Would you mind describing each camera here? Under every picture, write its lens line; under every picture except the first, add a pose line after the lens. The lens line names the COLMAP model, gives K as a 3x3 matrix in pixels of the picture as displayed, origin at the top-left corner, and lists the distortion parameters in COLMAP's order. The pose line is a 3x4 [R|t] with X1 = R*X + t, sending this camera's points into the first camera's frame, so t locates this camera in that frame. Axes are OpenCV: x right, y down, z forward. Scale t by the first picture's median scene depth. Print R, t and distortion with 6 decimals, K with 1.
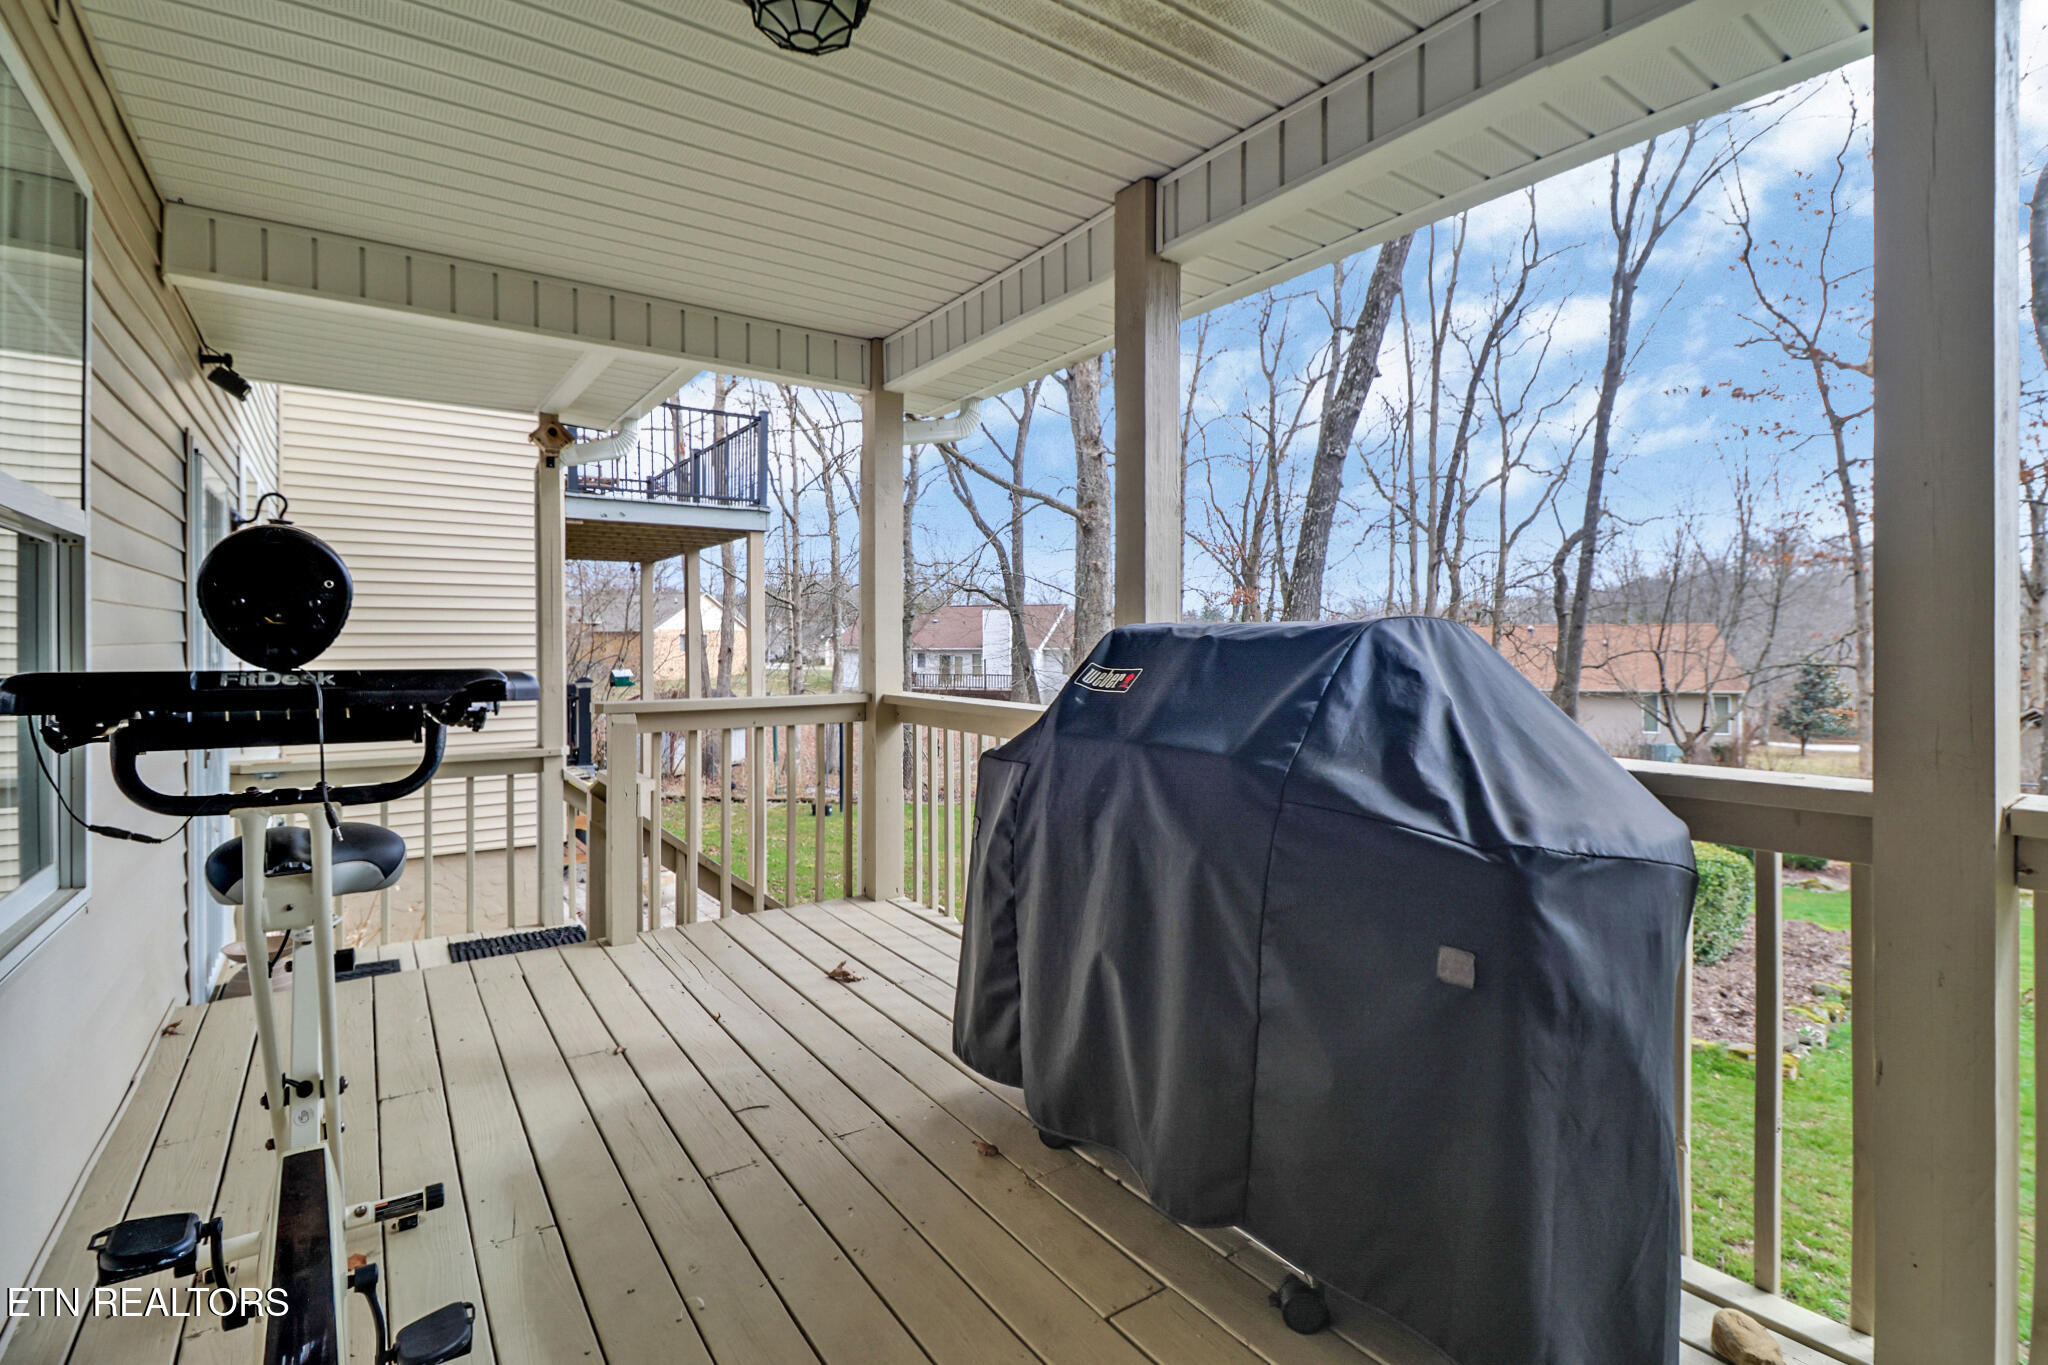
lens RADIAL K [[957.3, 0, 1027.9], [0, 957.3, 661.7], [0, 0, 1]] dist [0.022775, -0.019831]
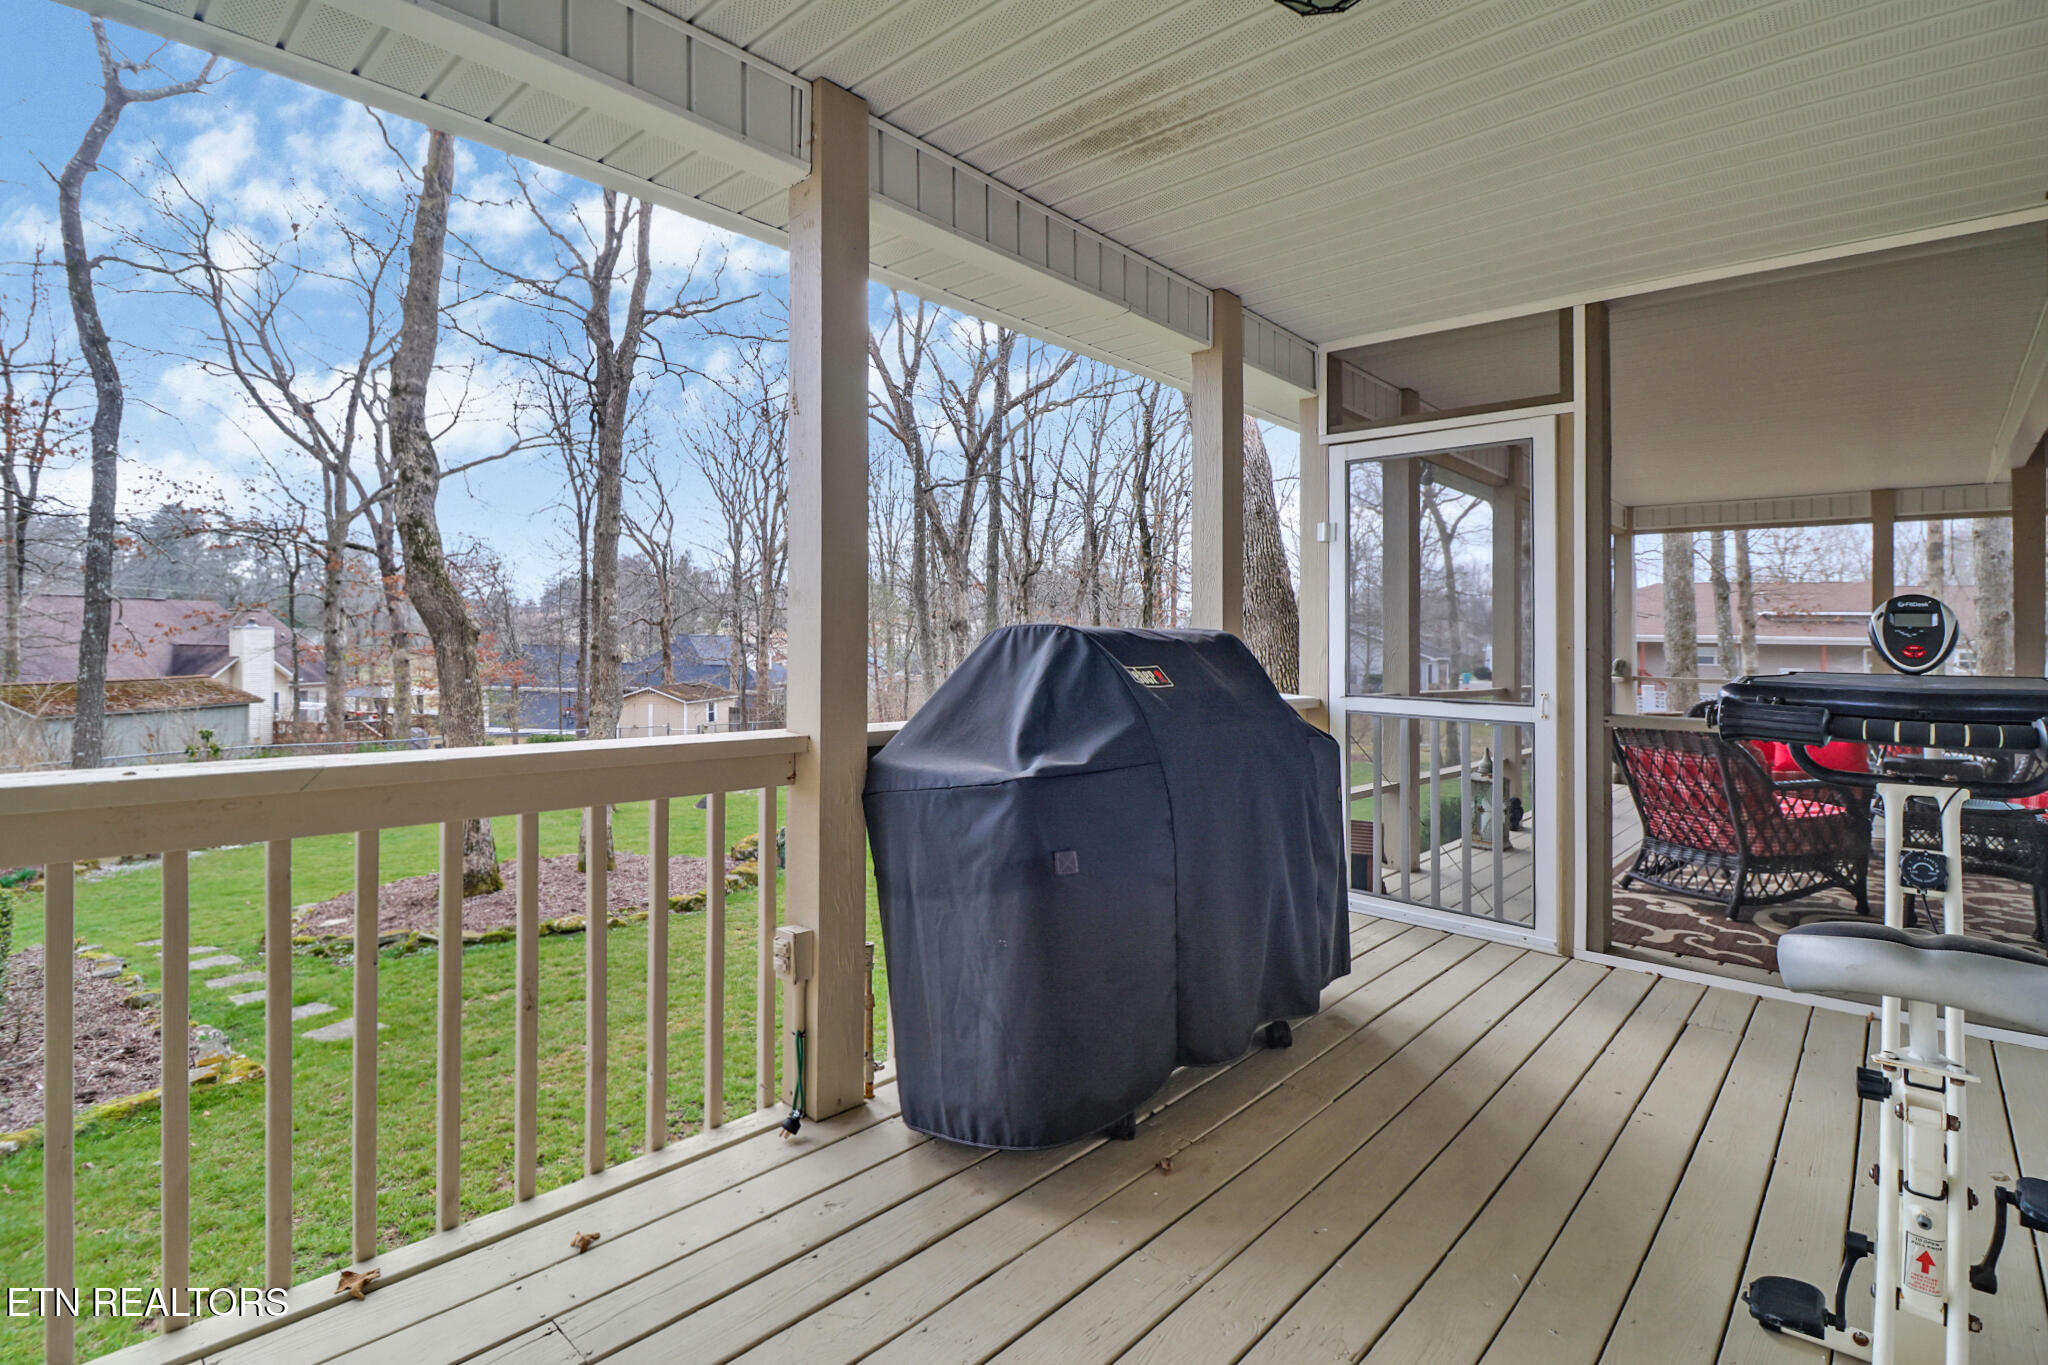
lens RADIAL K [[957.3, 0, 1027.9], [0, 957.3, 661.7], [0, 0, 1]] dist [0.022775, -0.019831]
pose [[-0.224882, -0.006870, 0.974362, -0.969747], [-0.011108, 0.999928, 0.004487, -0.002574], [-0.974323, -0.009814, -0.224942, 1.384872]]
